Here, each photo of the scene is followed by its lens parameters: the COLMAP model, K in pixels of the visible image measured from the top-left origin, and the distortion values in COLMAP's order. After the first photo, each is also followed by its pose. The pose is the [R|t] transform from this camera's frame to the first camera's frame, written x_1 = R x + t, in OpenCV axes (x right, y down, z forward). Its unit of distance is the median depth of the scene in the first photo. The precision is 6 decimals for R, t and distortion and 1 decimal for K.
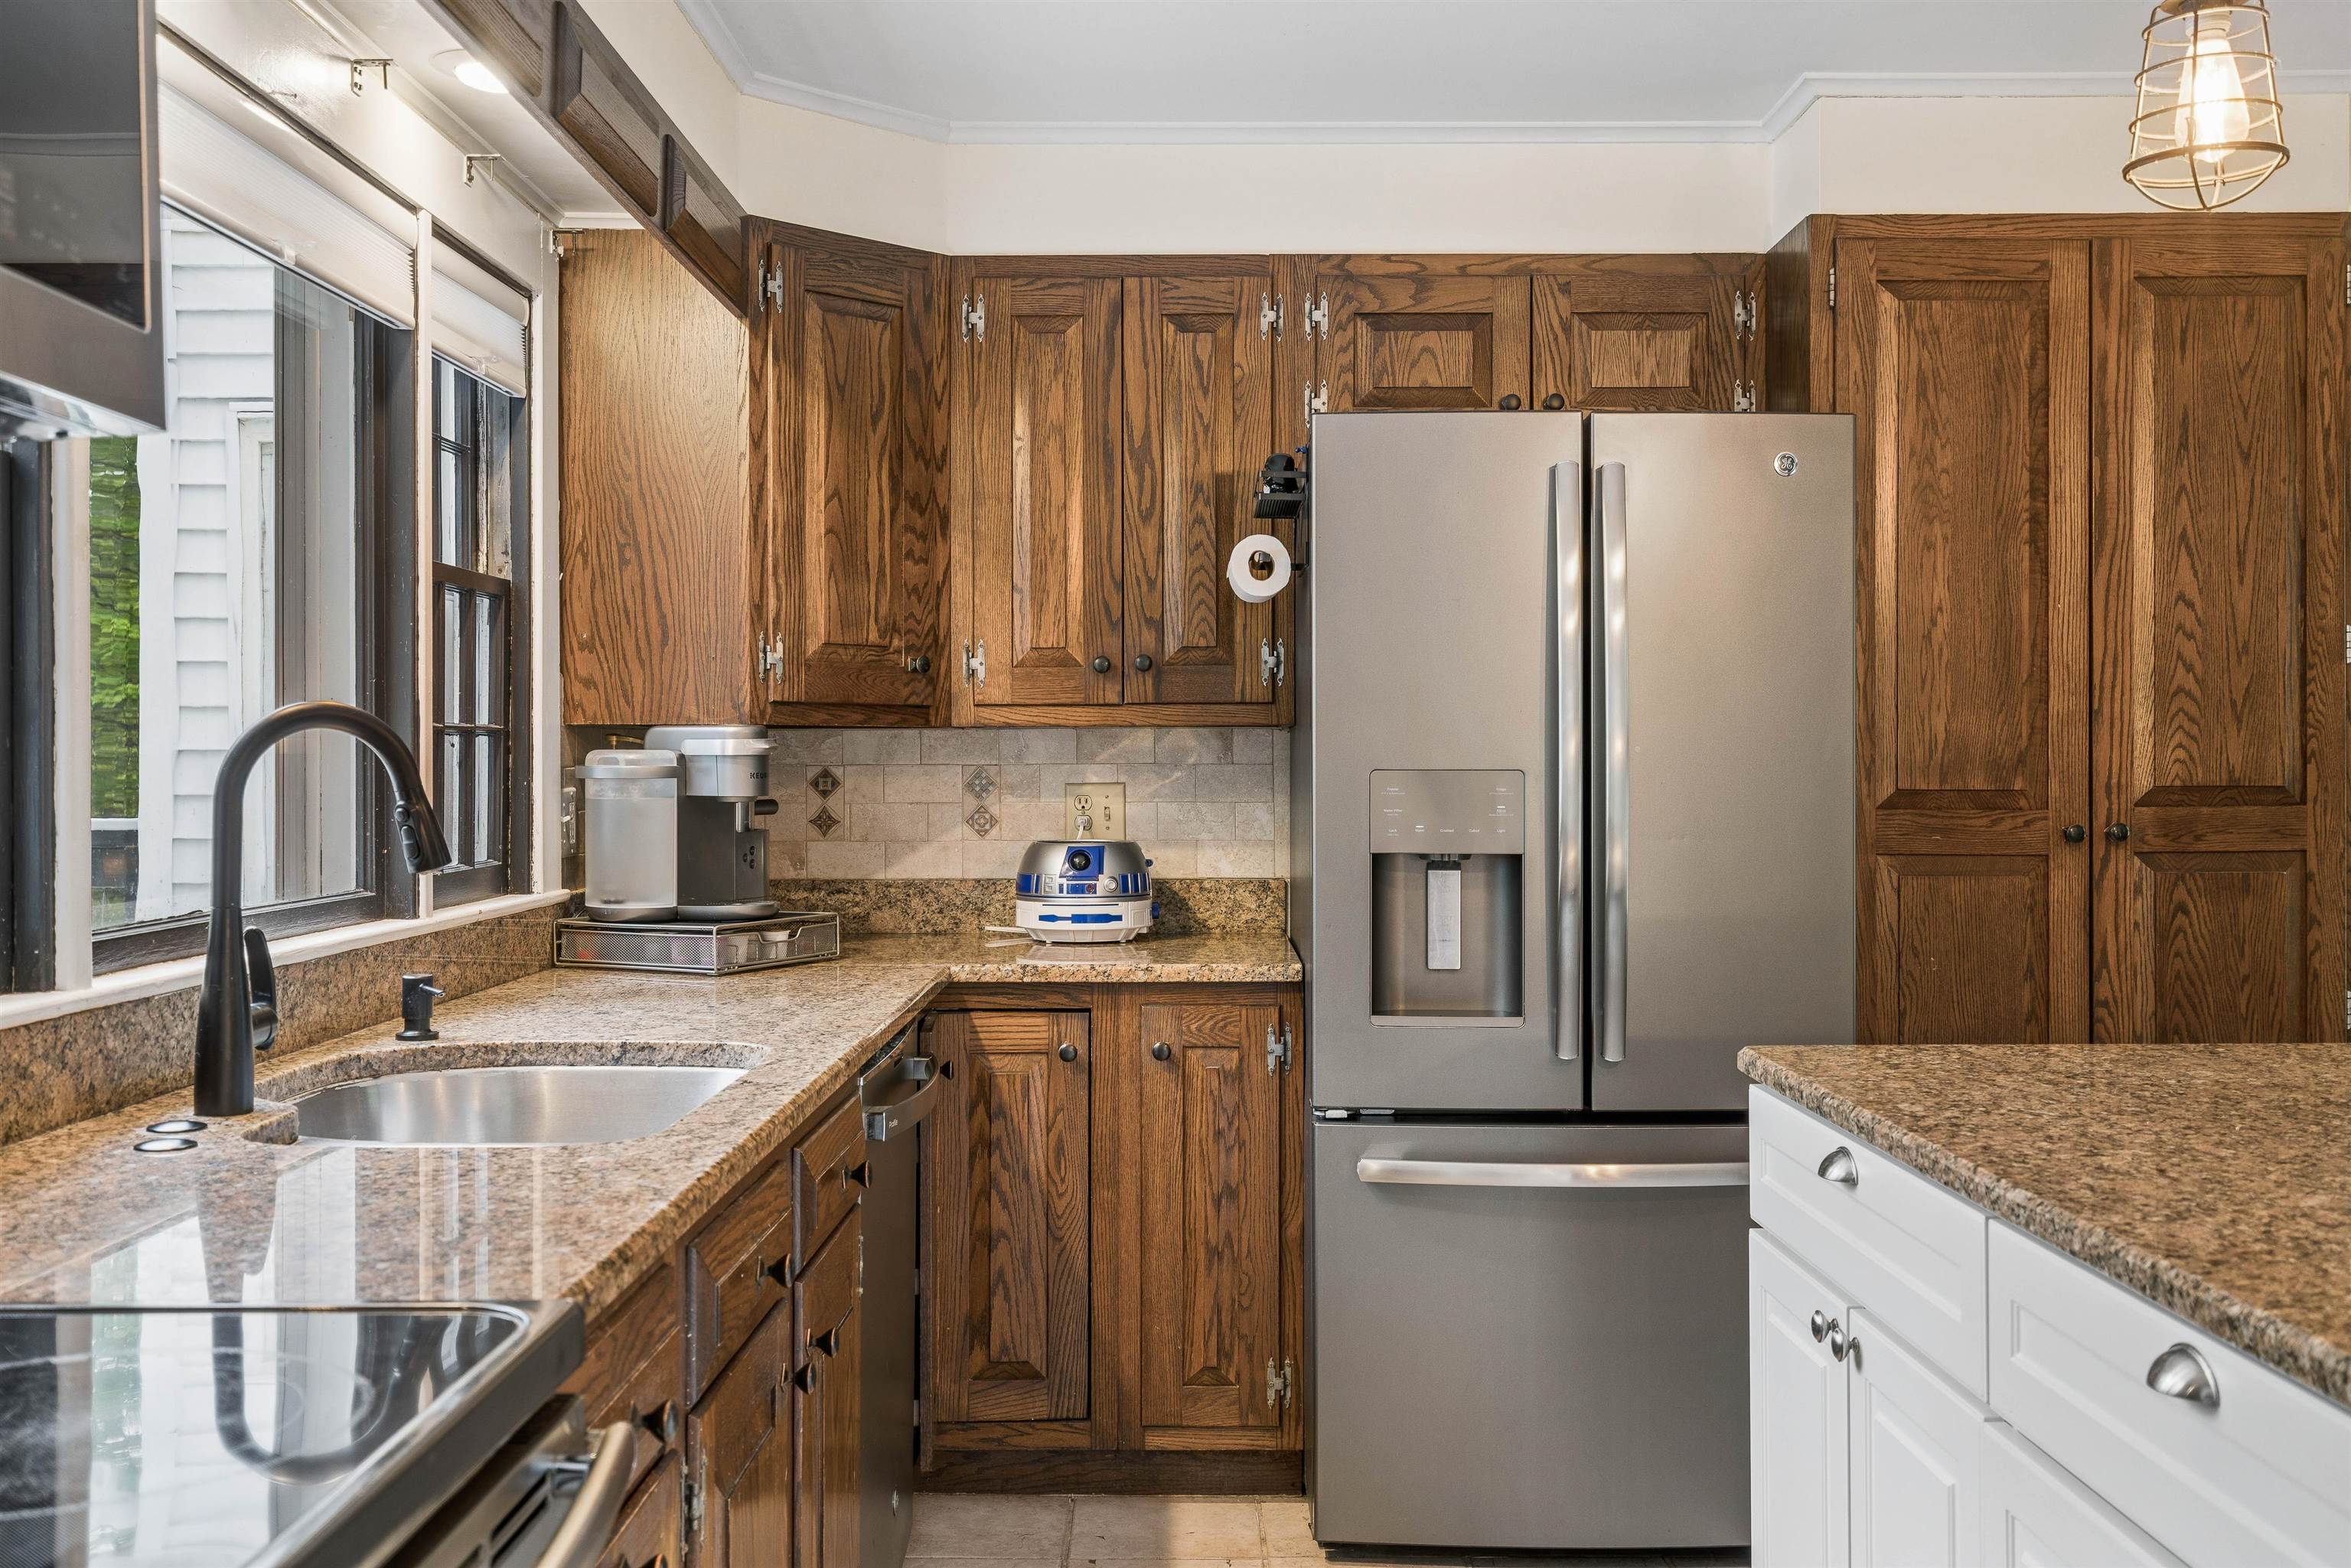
lens RADIAL K [[2274.0, 0, 1181.3], [0, 2274.0, 788.9], [0, 0, 1]] dist [0.033208, 0.000000]
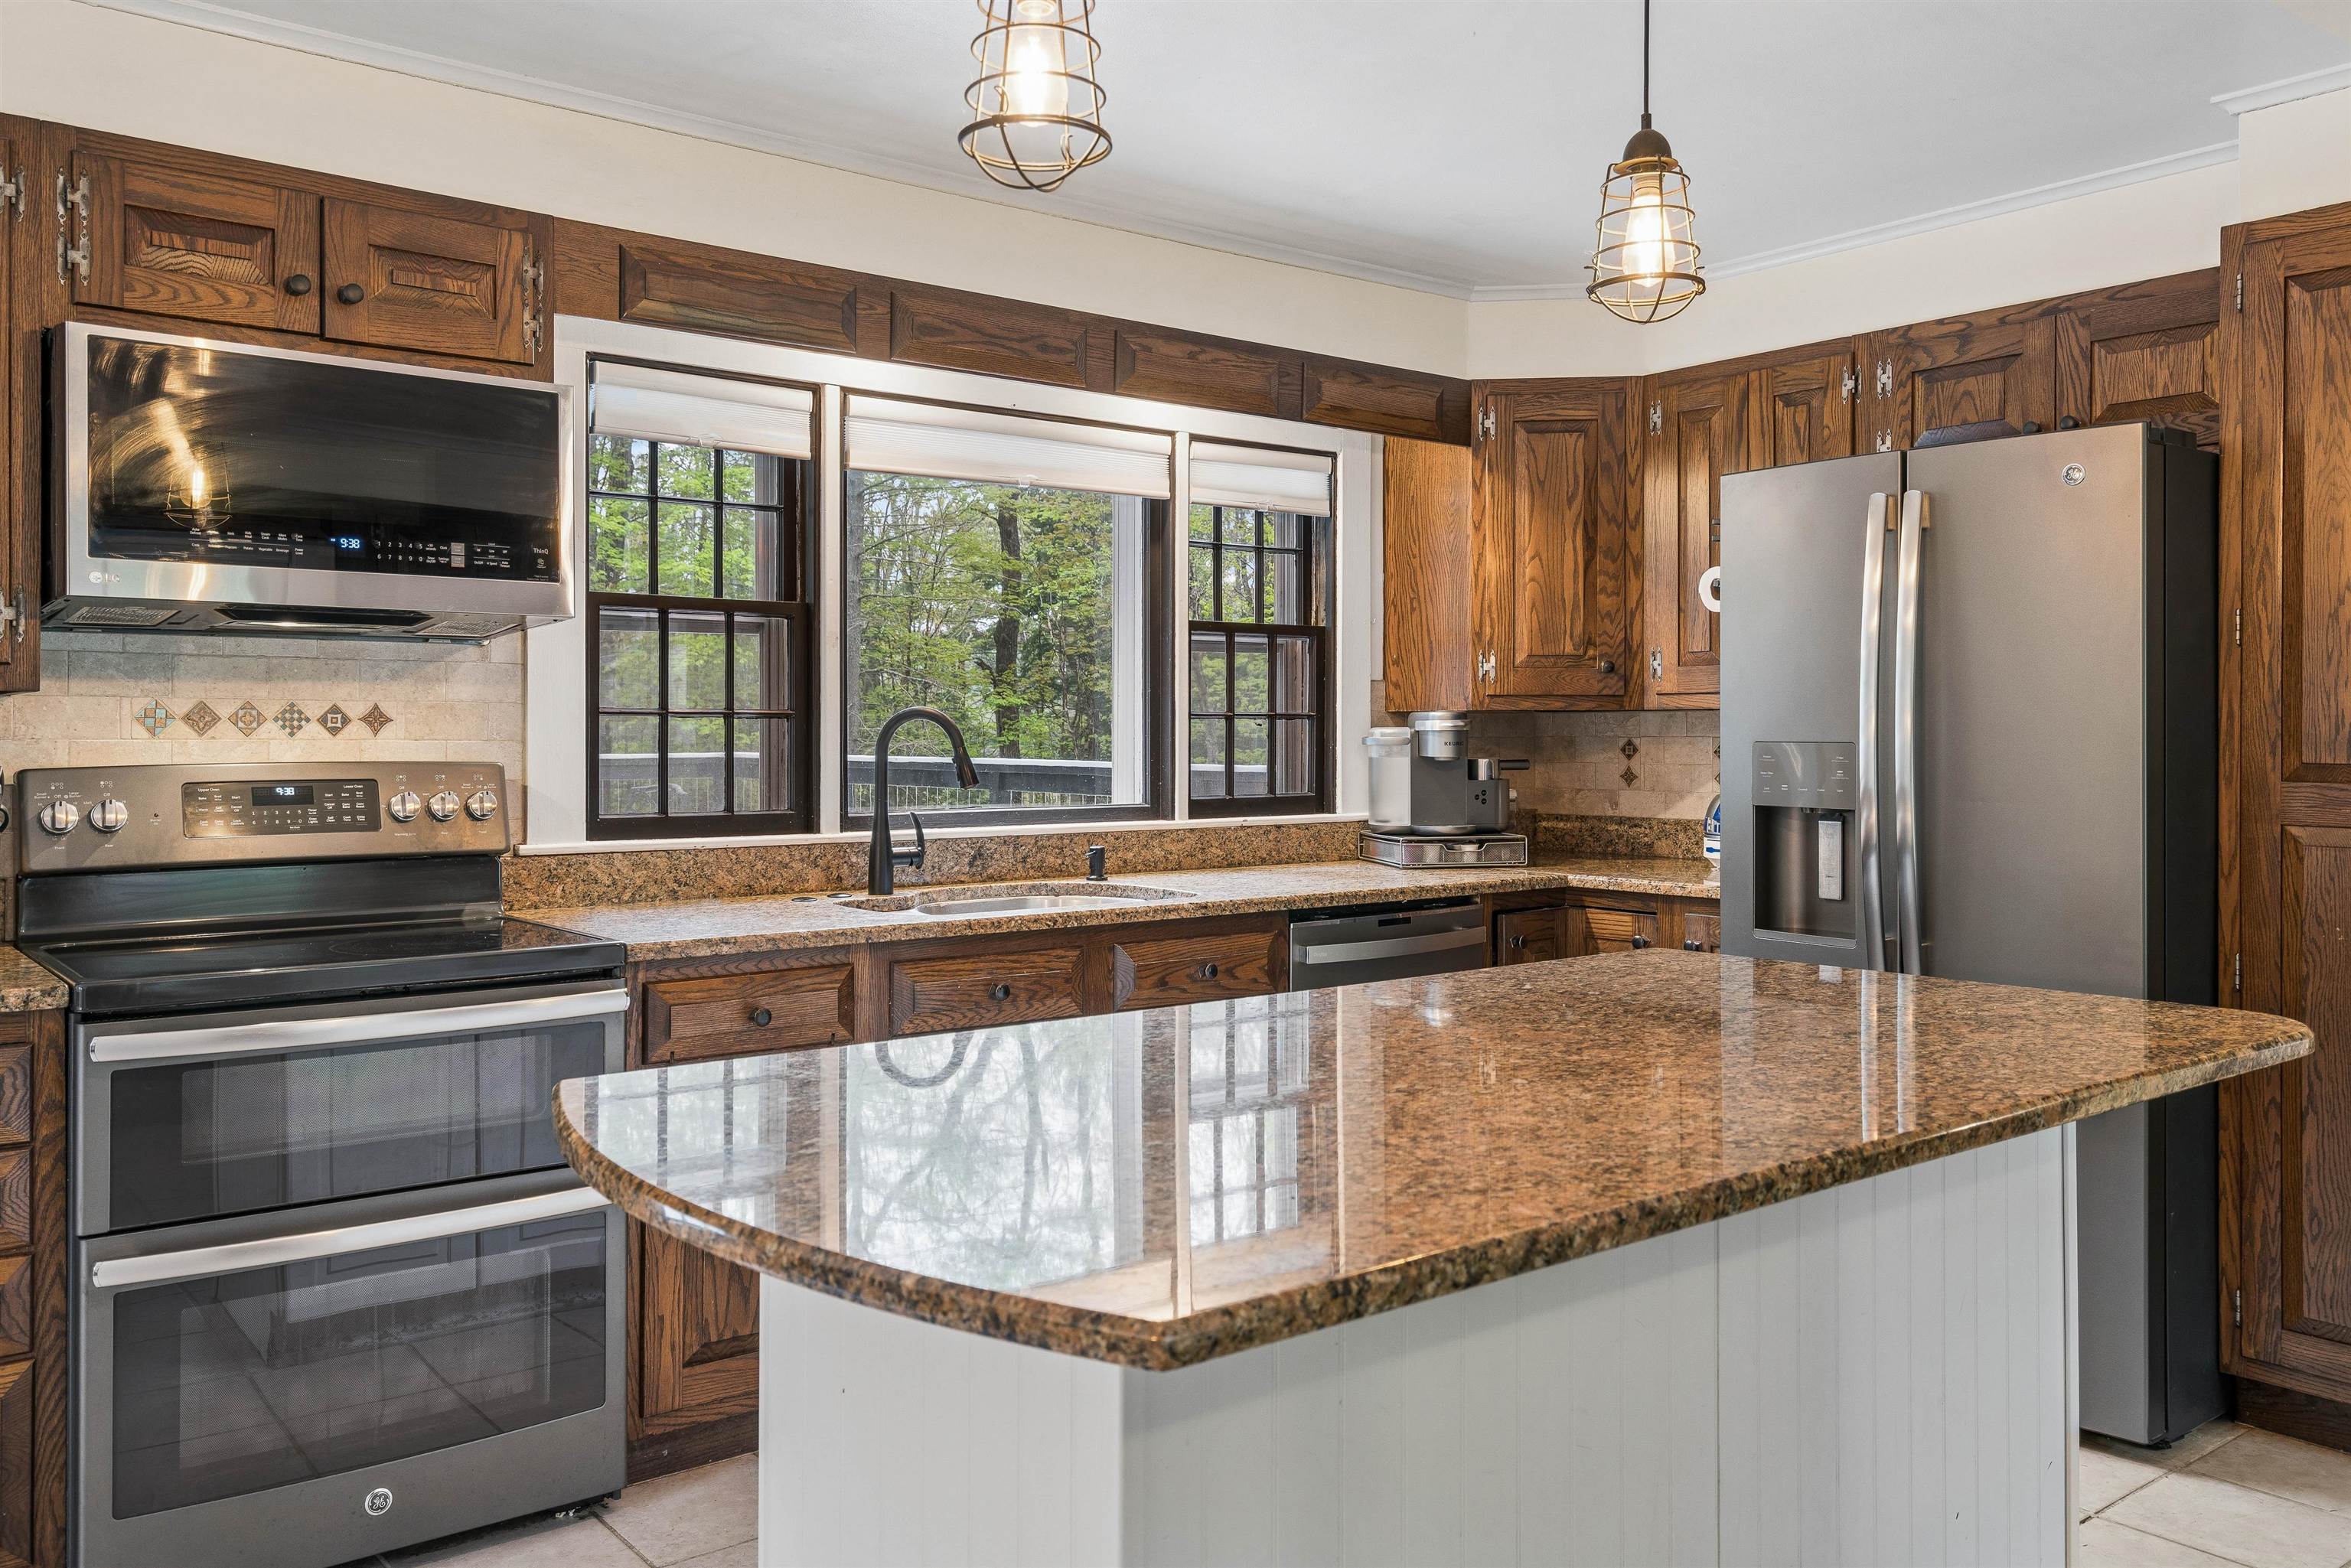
lens RADIAL K [[1814.5, 0, 1179.0], [0, 1814.5, 762.1], [0, 0, 1]] dist [0.020639, -0.004138]
pose [[0.622588, 0.013683, -0.782430, 0.604919], [-0.009915, 0.999905, 0.009597, -0.002975], [0.782487, 0.001783, 0.622665, 0.075420]]
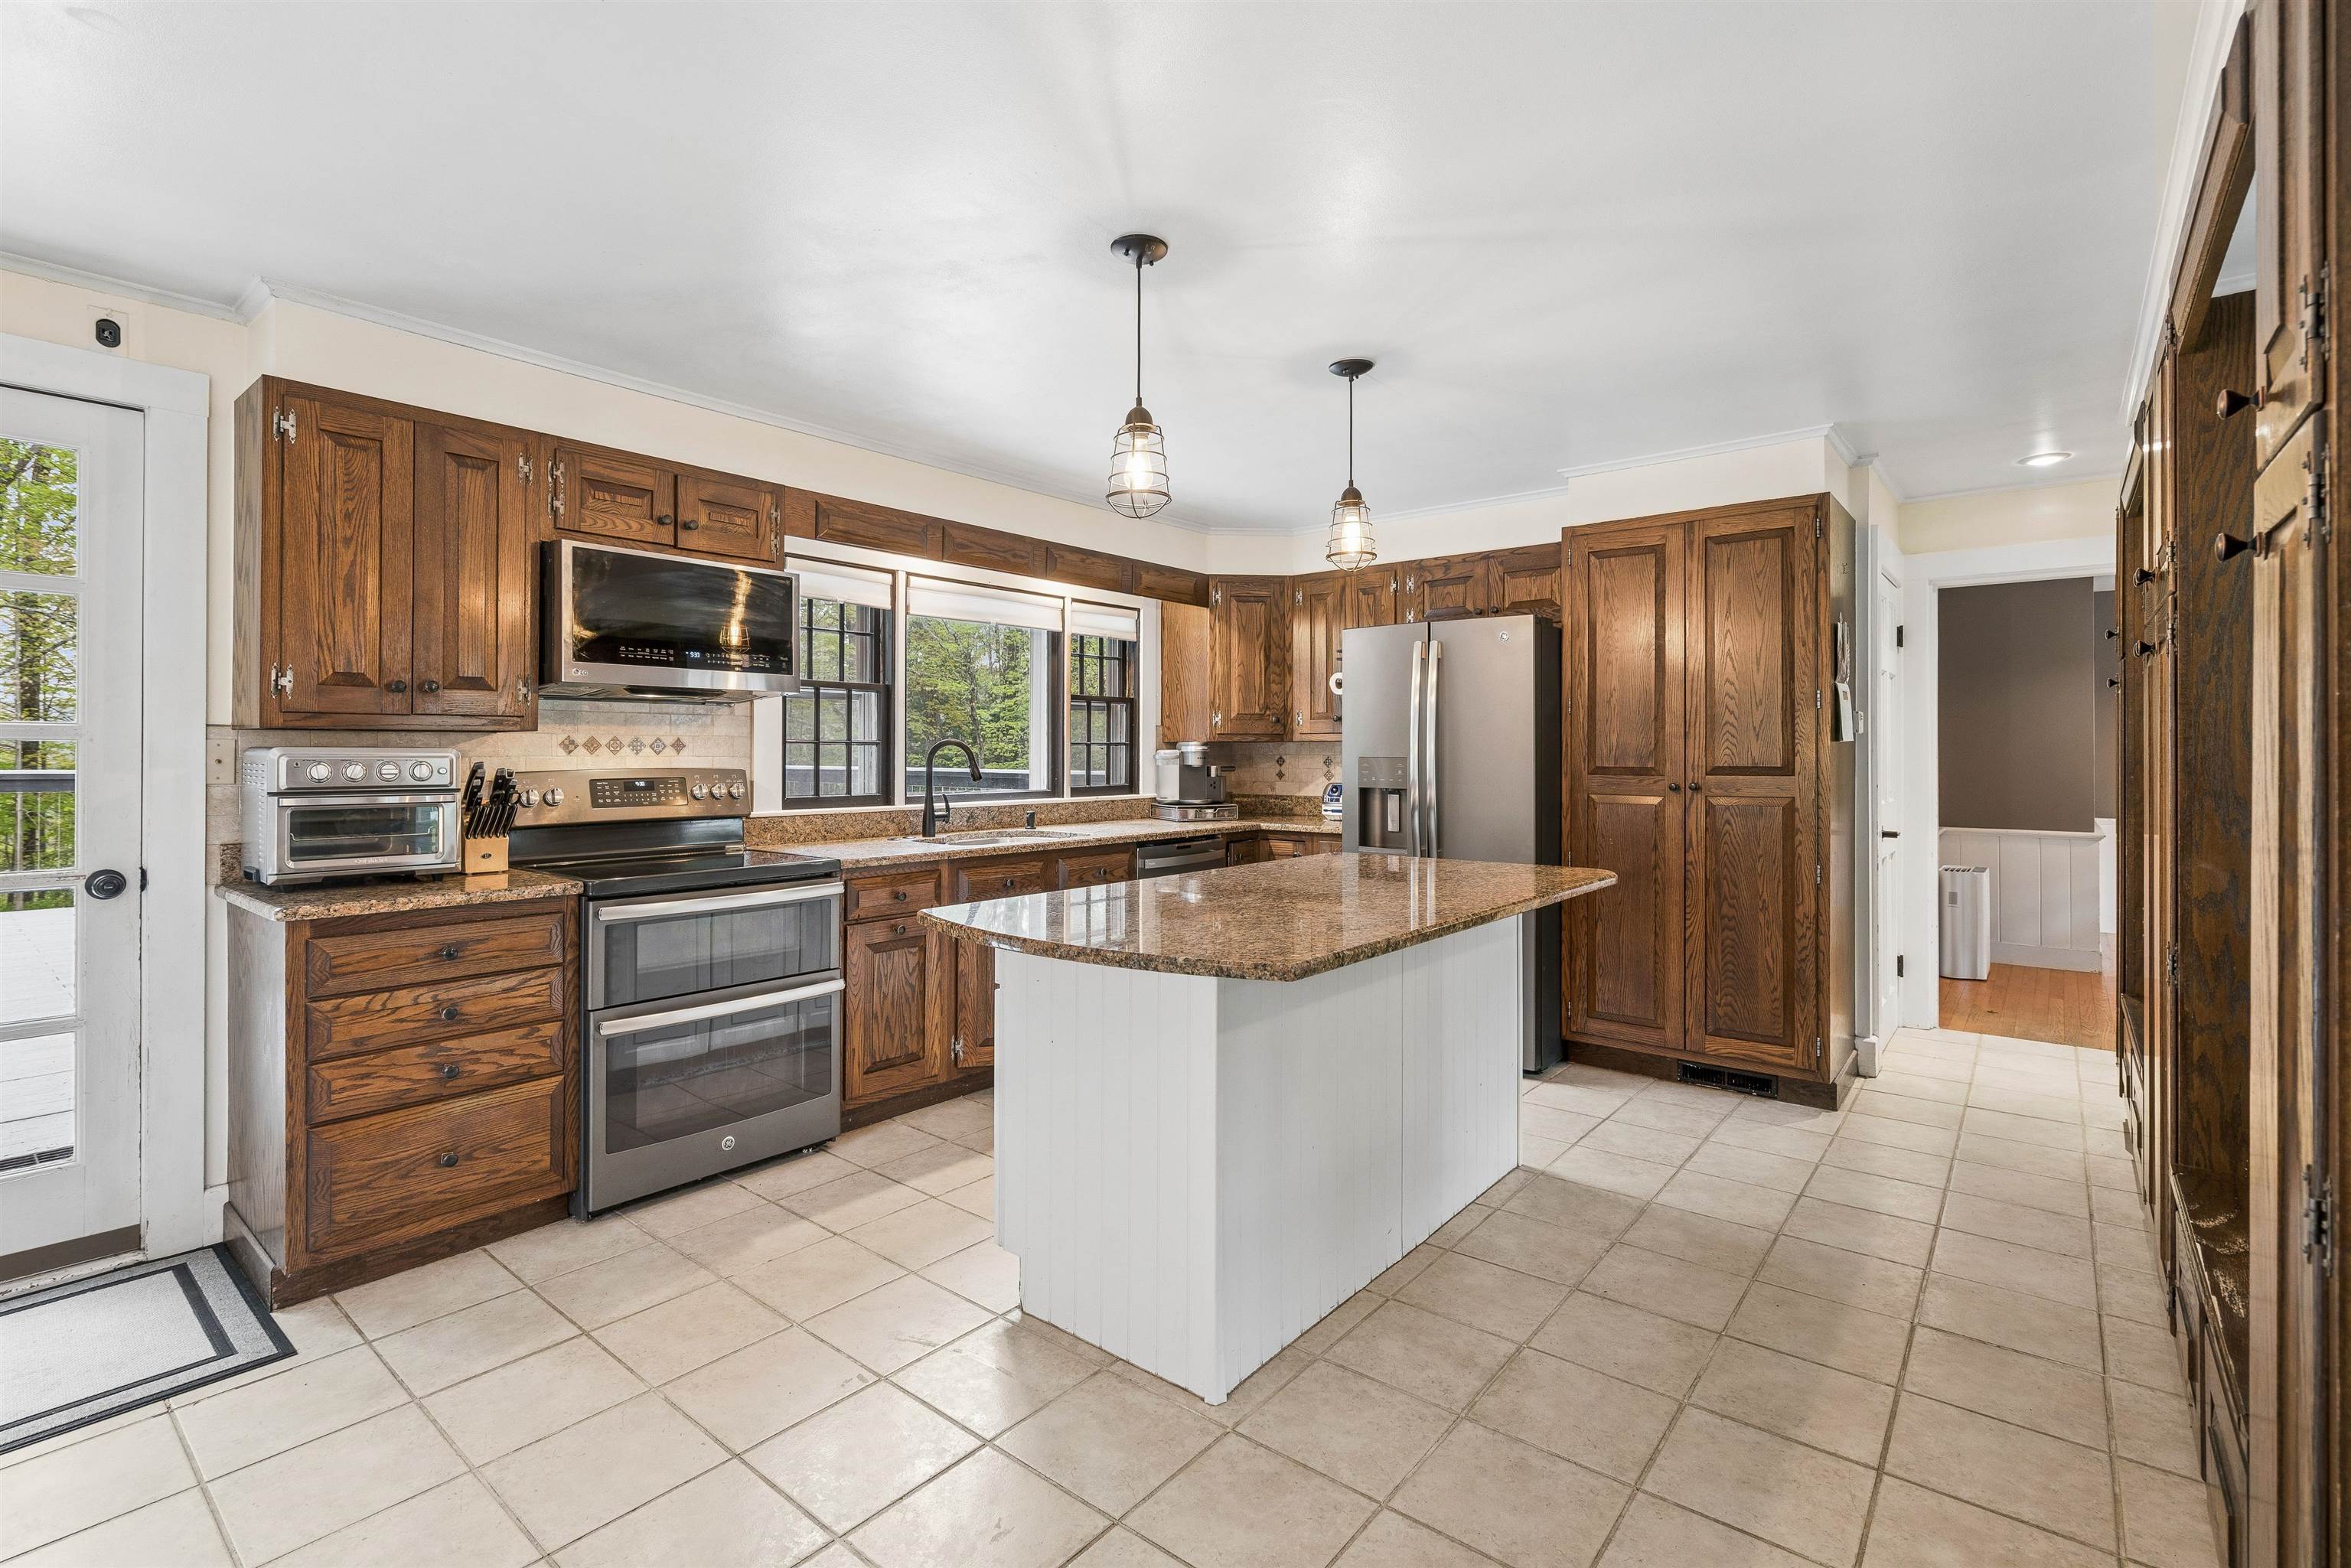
lens RADIAL K [[1066.5, 0, 1167.0], [0, 1066.5, 771.6], [0, 0, 1]] dist [-0.004168, -0.000227]
pose [[0.768176, 0.012481, -0.640118, 0.634076], [-0.008571, 0.999921, 0.009210, -0.000642], [0.640182, -0.001589, 0.768222, -0.121739]]
